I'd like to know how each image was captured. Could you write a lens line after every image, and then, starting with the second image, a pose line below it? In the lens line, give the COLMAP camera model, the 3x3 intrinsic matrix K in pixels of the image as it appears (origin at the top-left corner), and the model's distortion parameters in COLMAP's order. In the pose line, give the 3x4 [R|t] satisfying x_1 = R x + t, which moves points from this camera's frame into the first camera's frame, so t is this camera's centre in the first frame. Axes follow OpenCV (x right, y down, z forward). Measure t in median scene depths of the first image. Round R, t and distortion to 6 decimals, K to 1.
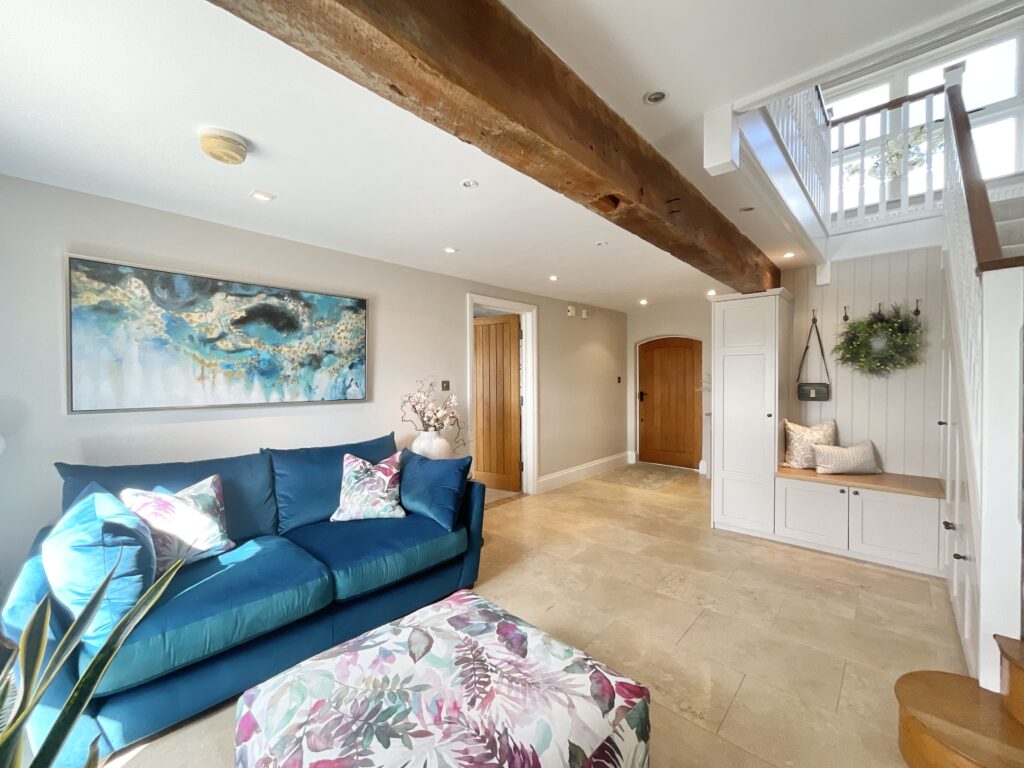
lens RADIAL K [[417.5, 0, 512.0], [0, 417.5, 384.0], [0, 0, 1]] dist [-0.009798, 0.000289]
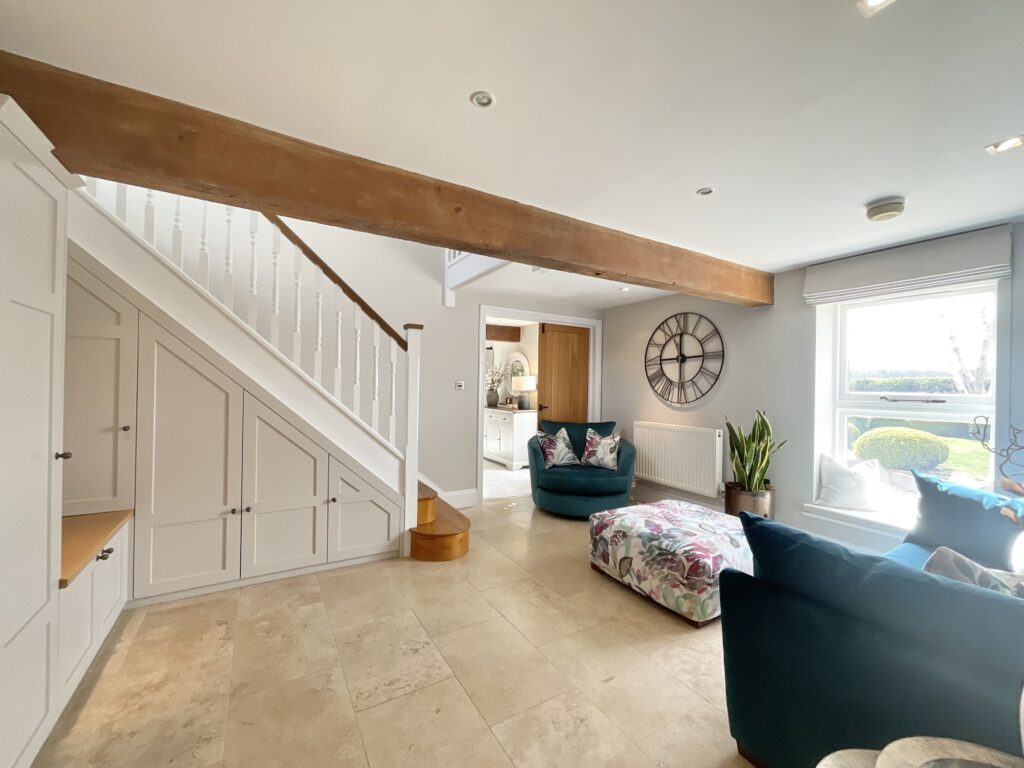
lens RADIAL K [[417.5, 0, 512.0], [0, 417.5, 384.0], [0, 0, 1]] dist [-0.009798, 0.000289]
pose [[-0.959390, -0.007957, 0.281969, 0.077696], [-0.005772, 0.999947, 0.008580, -0.012572], [-0.282022, 0.006604, -0.959385, 2.701195]]
